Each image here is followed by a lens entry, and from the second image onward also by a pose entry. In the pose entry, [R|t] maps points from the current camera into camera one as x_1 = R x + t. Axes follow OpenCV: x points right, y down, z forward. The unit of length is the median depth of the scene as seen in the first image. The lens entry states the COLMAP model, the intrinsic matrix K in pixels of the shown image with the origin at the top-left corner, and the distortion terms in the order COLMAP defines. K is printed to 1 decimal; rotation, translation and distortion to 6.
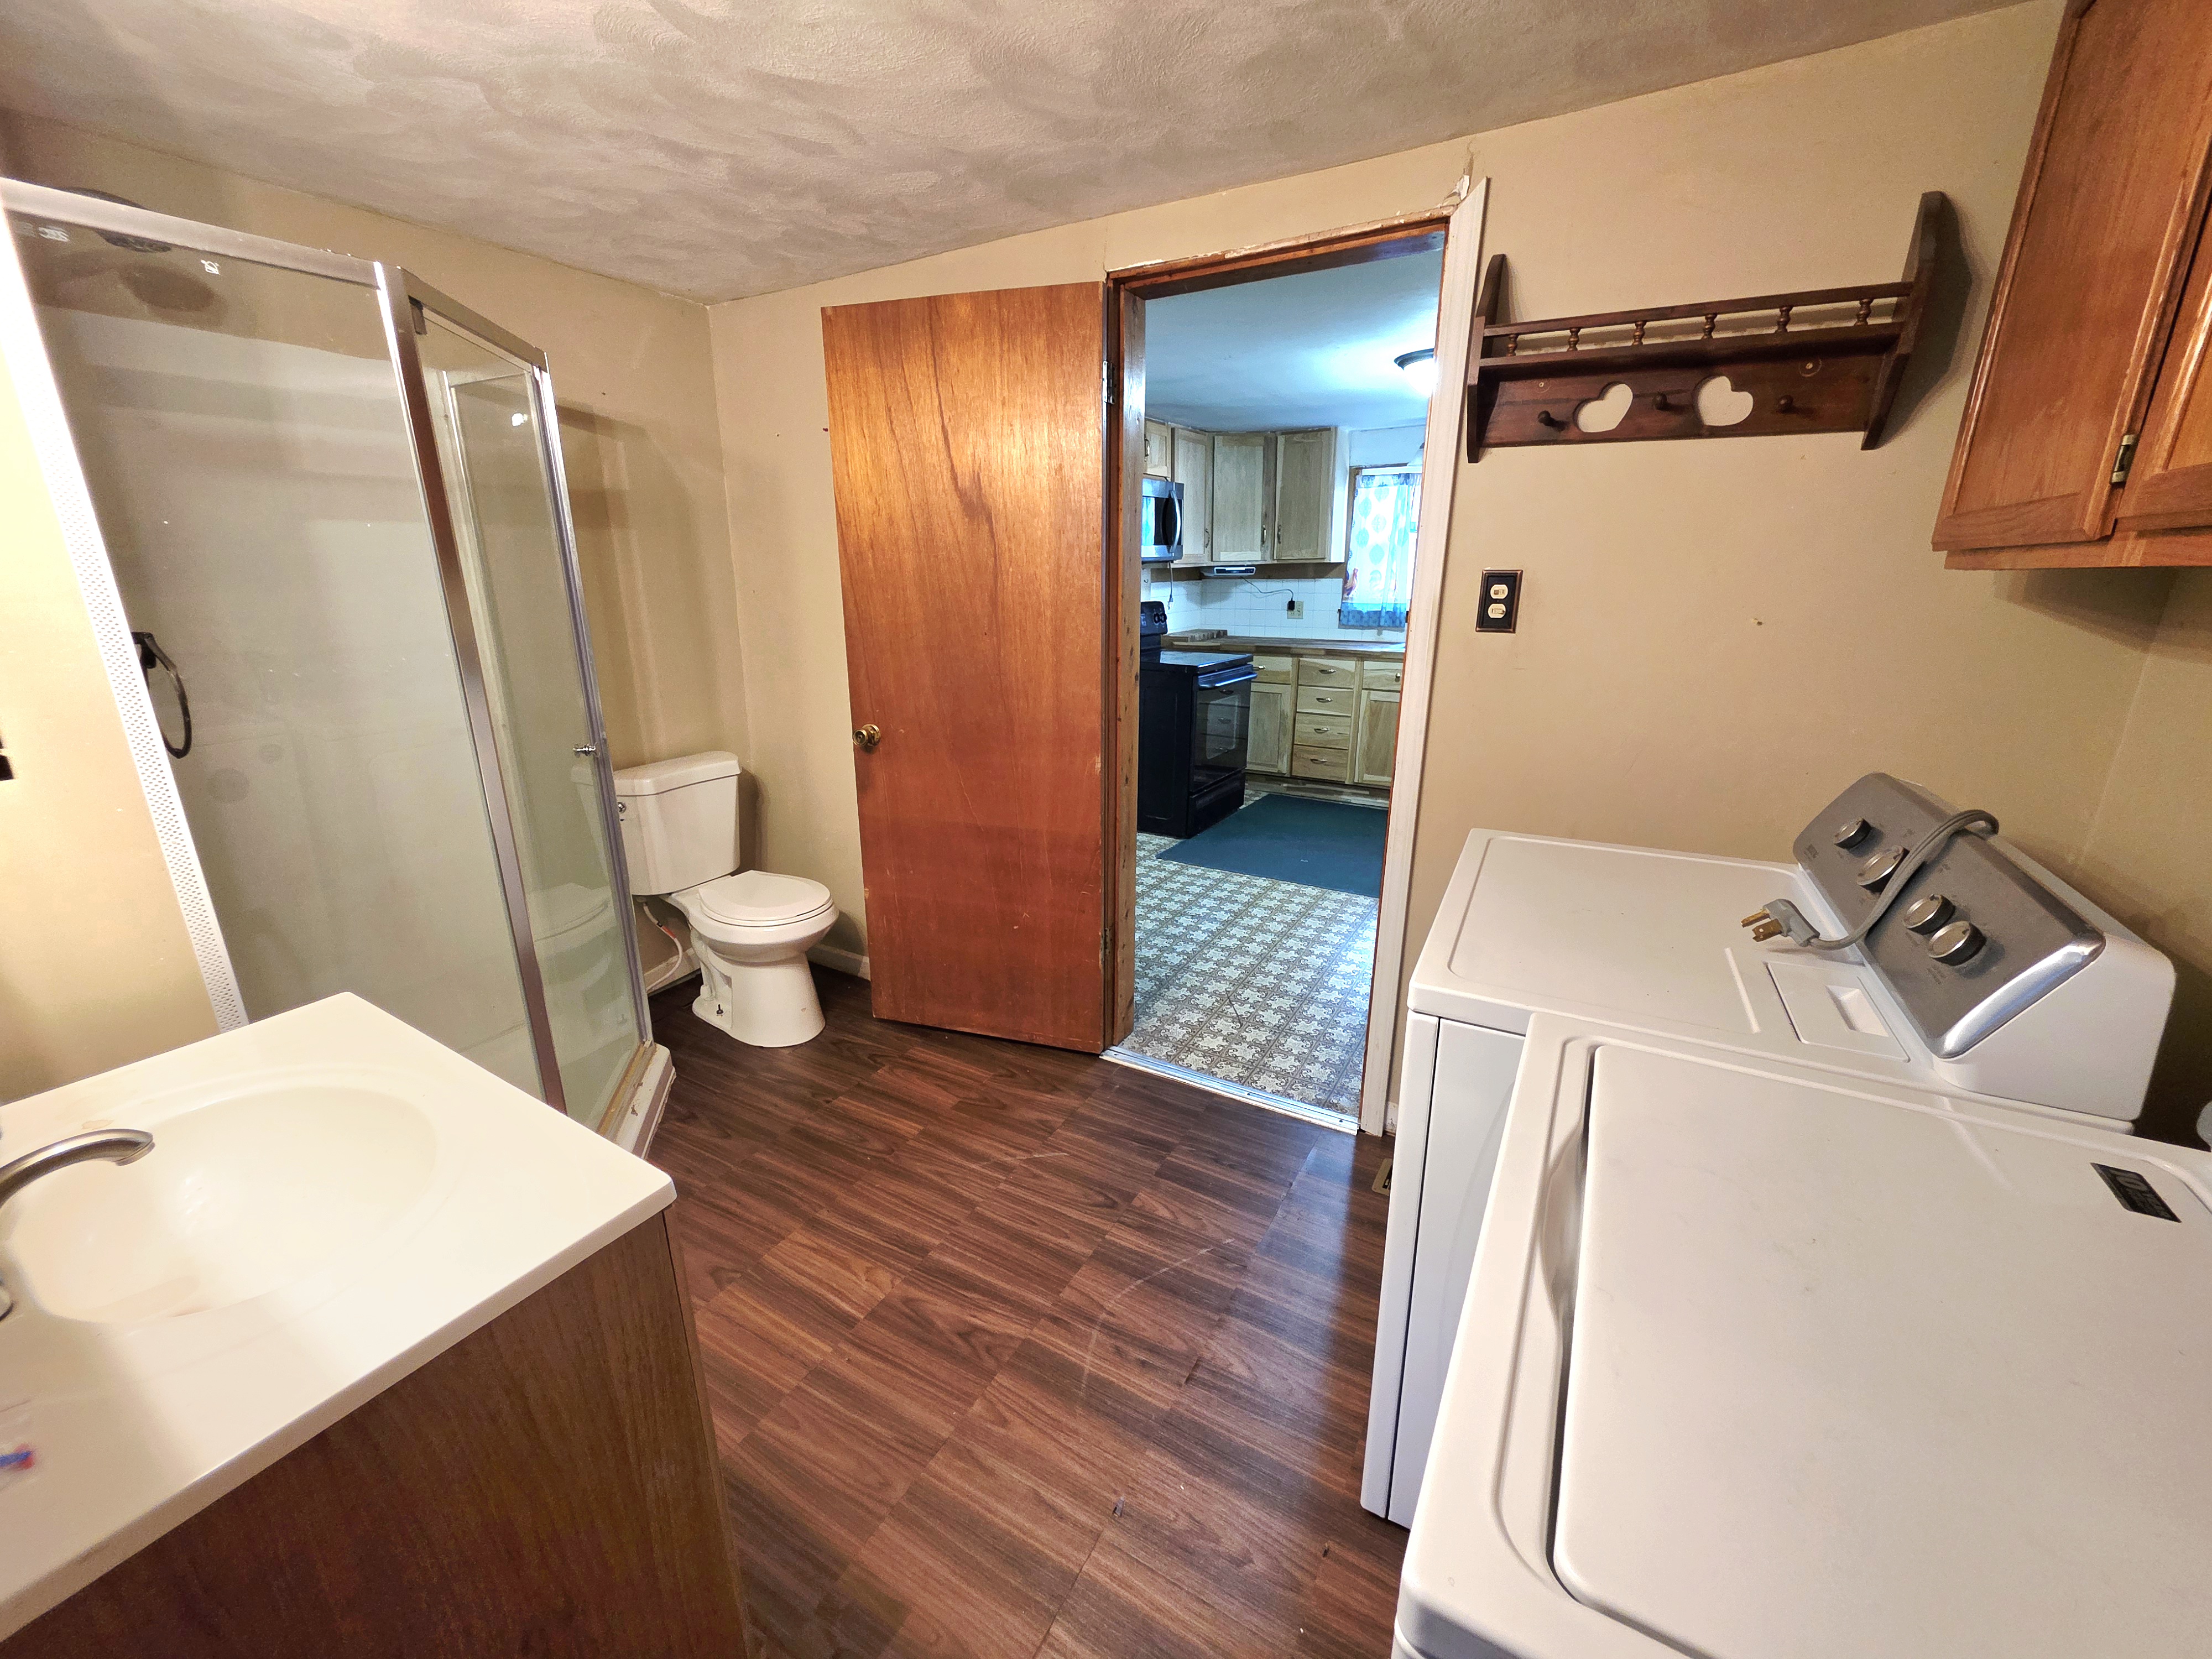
lens RADIAL K [[887.9, 0, 1101.9], [0, 887.9, 820.5], [0, 0, 1]] dist [-0.000140, 0.000219]
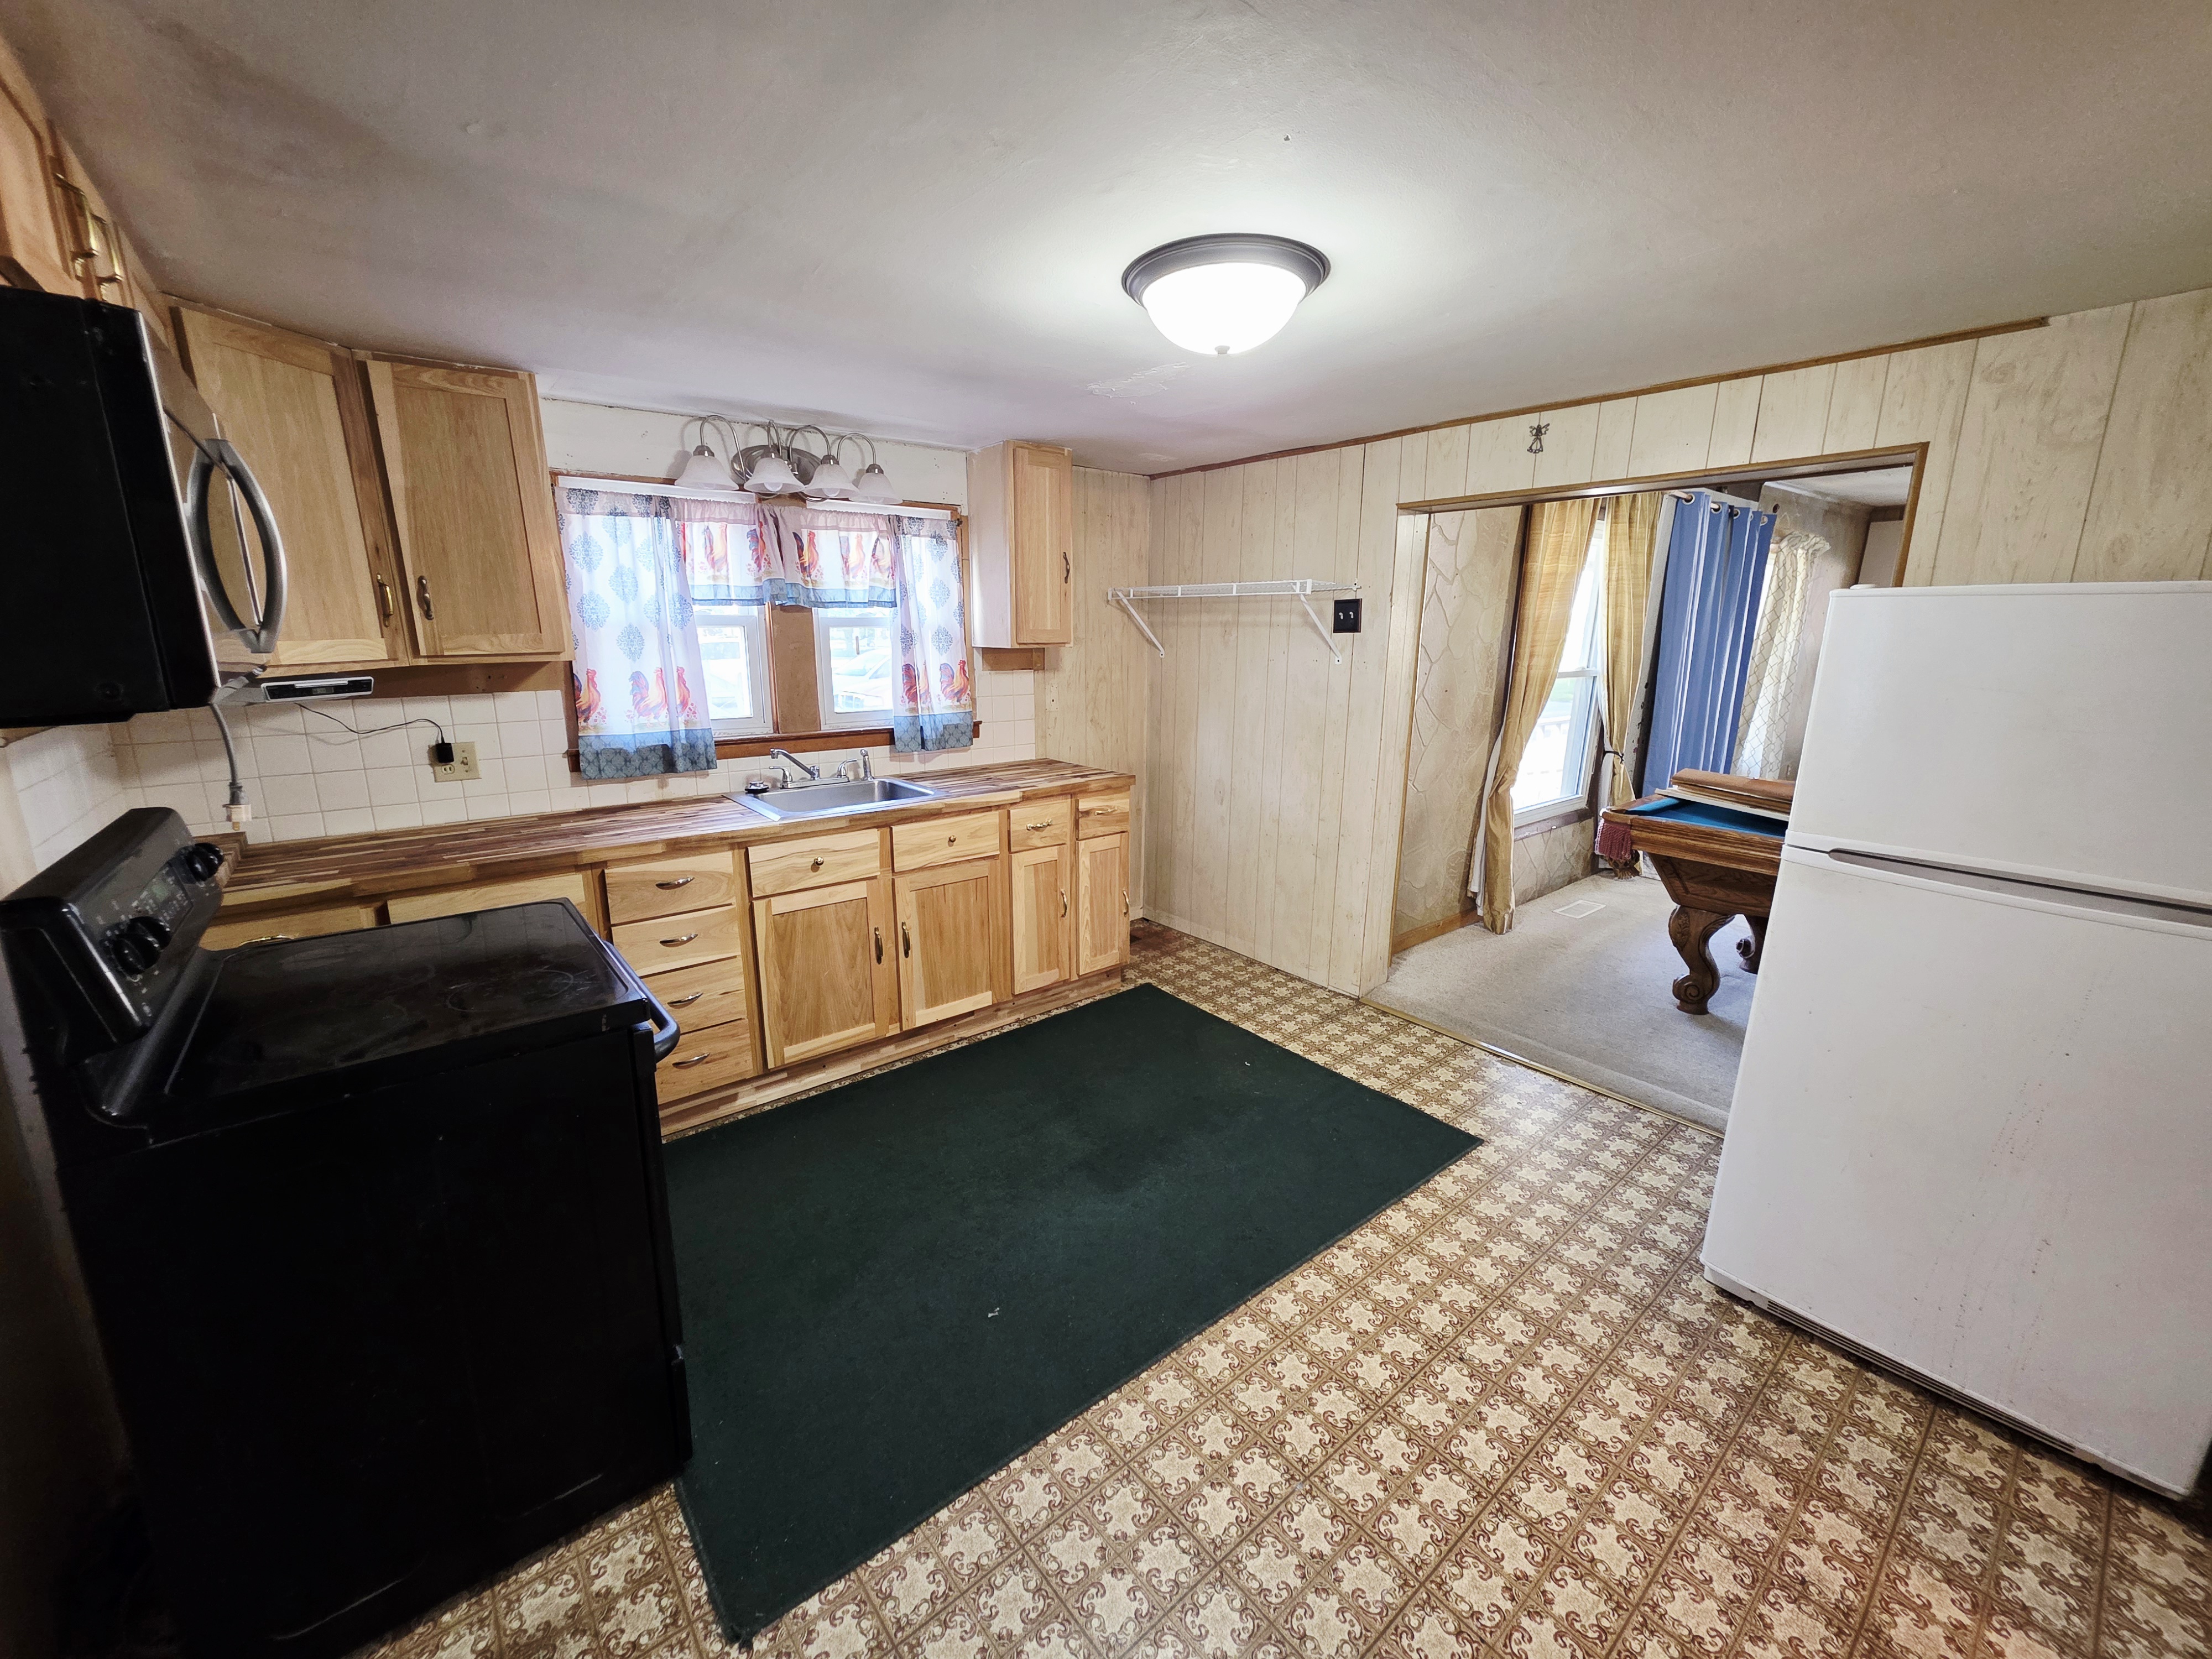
lens RADIAL K [[887.1, 0, 1102.9], [0, 887.1, 819.4], [0, 0, 1]] dist [0.002471, -0.000208]
pose [[0.348158, -0.196396, 0.916632, -0.097160], [0.261588, 0.959321, 0.106185, -0.187528], [-0.900199, 0.202810, 0.385370, 0.586372]]
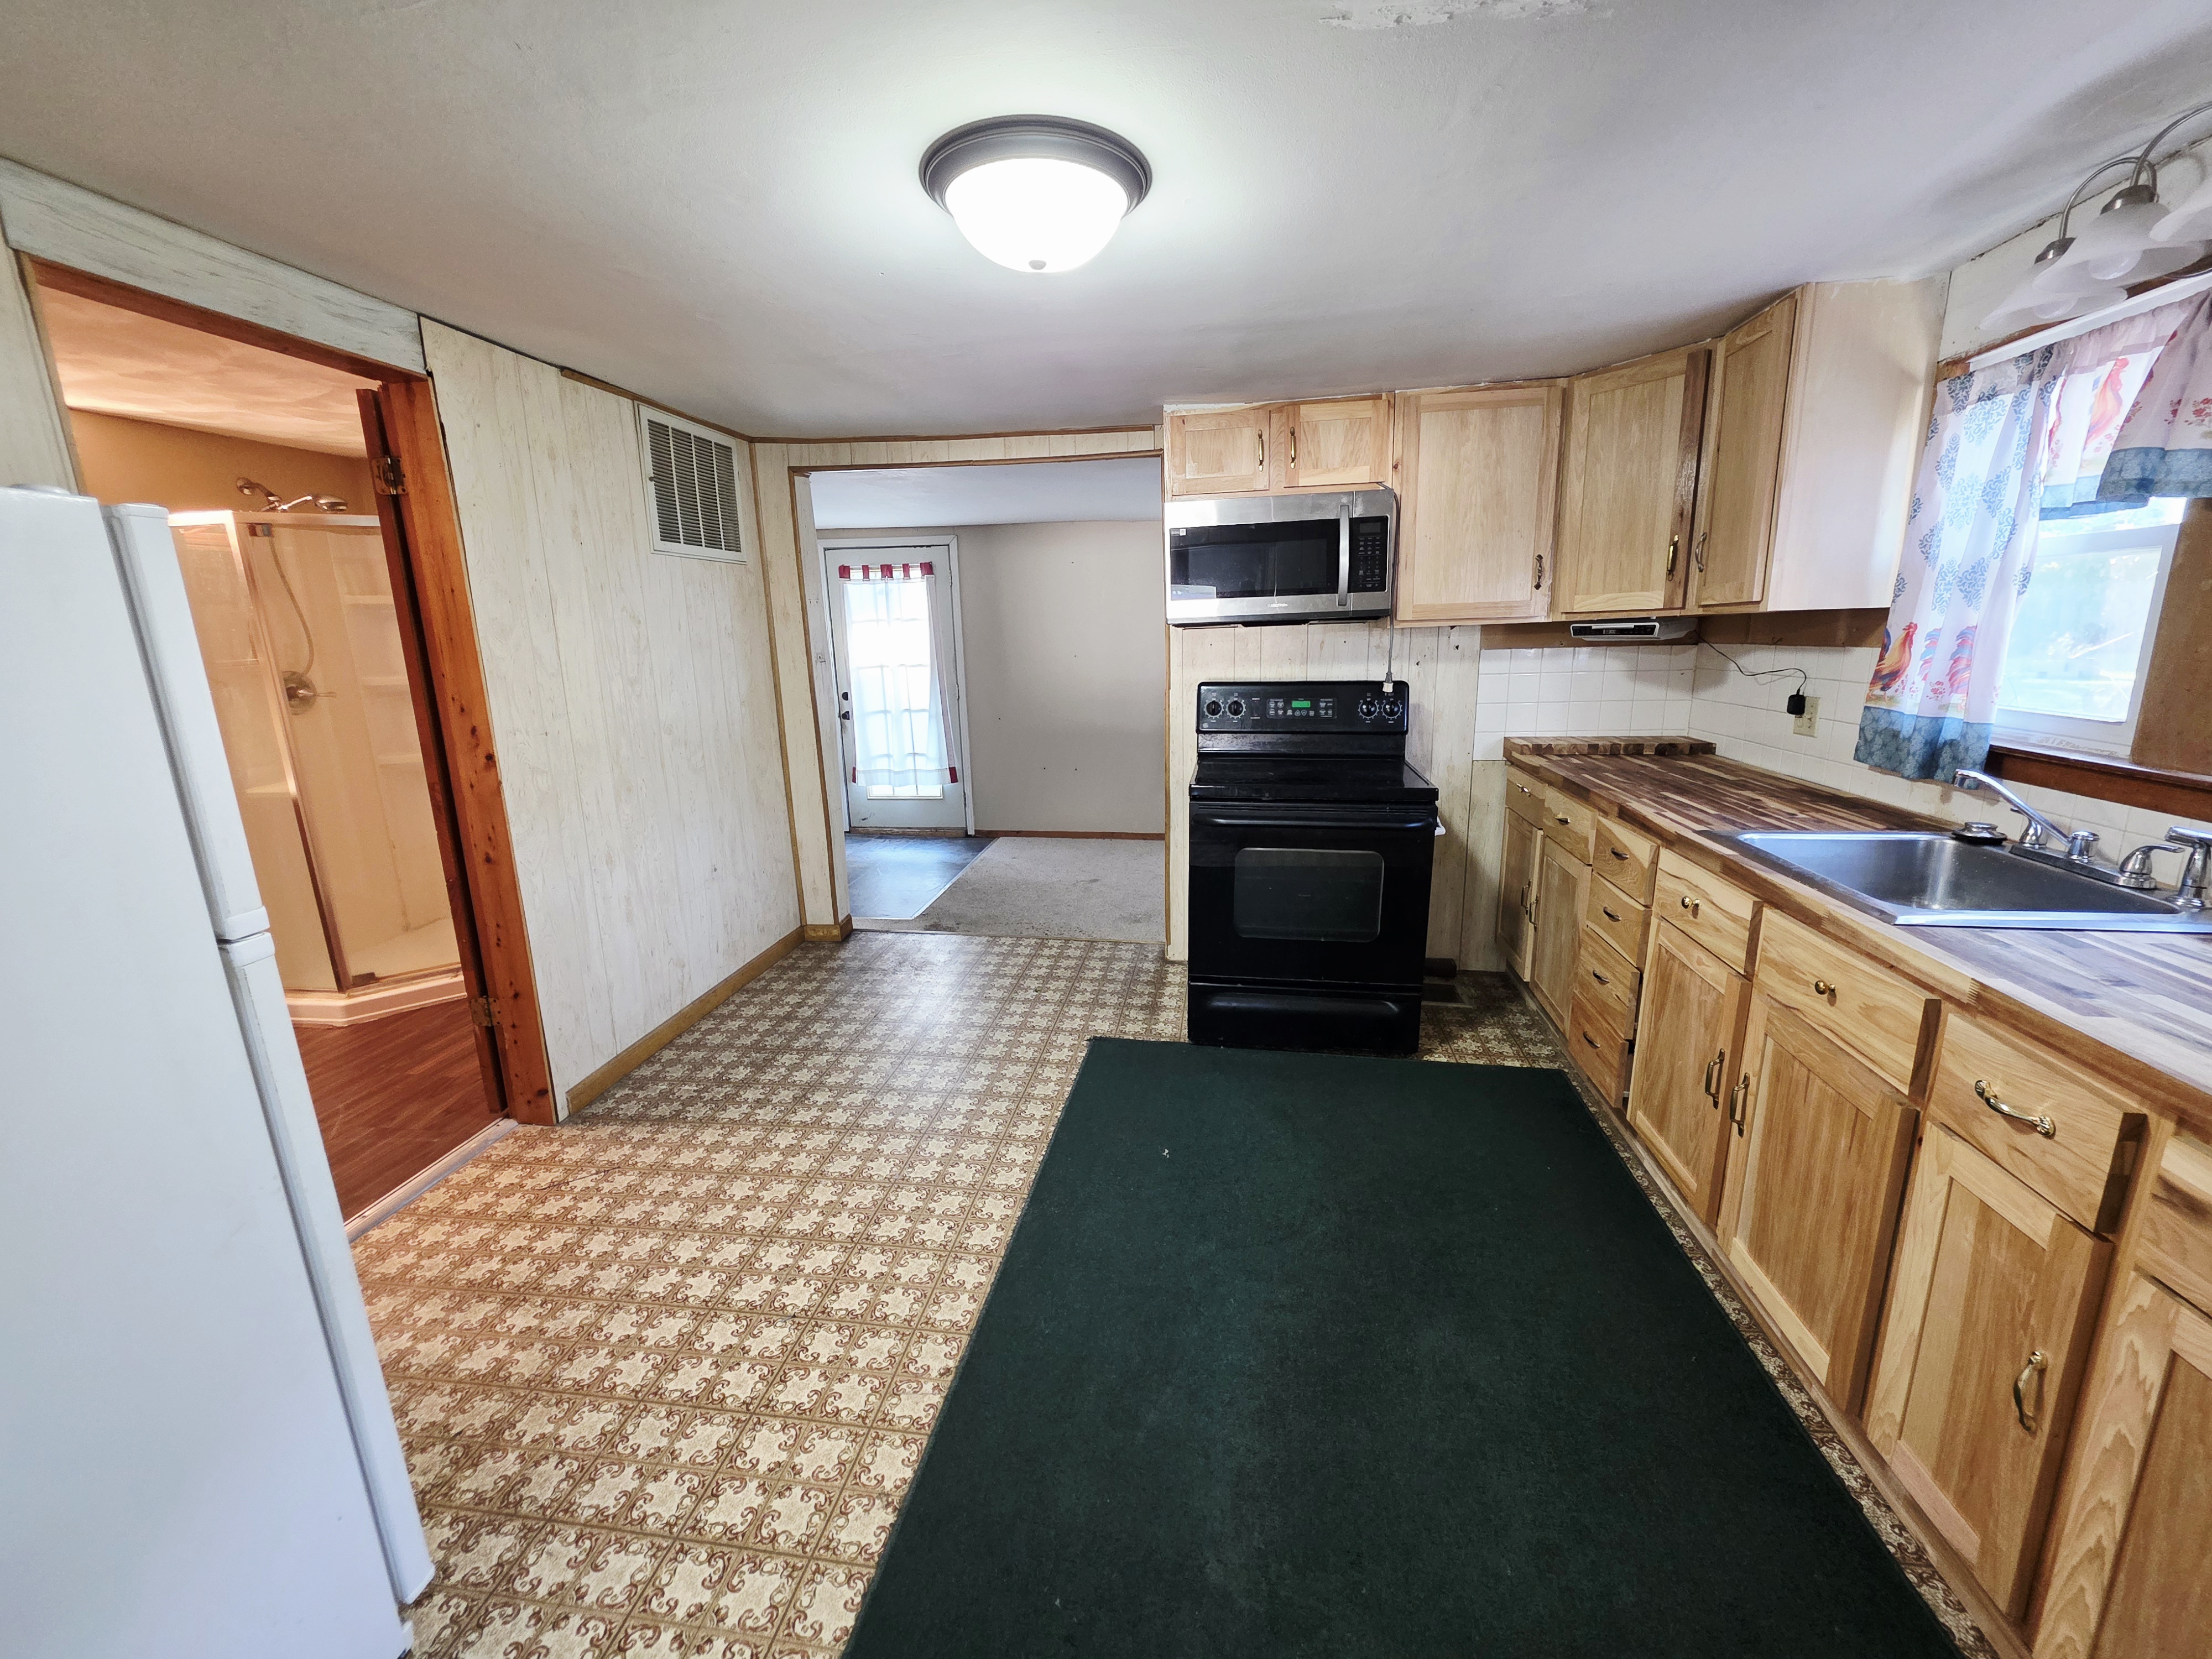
lens RADIAL K [[887.1, 0, 1102.9], [0, 887.1, 819.4], [0, 0, 1]] dist [0.002471, -0.000208]
pose [[0.366528, 0.191785, -0.910426, 0.550137], [-0.237196, 0.965453, 0.107884, -0.167757], [0.899664, 0.176407, 0.399356, 0.572208]]
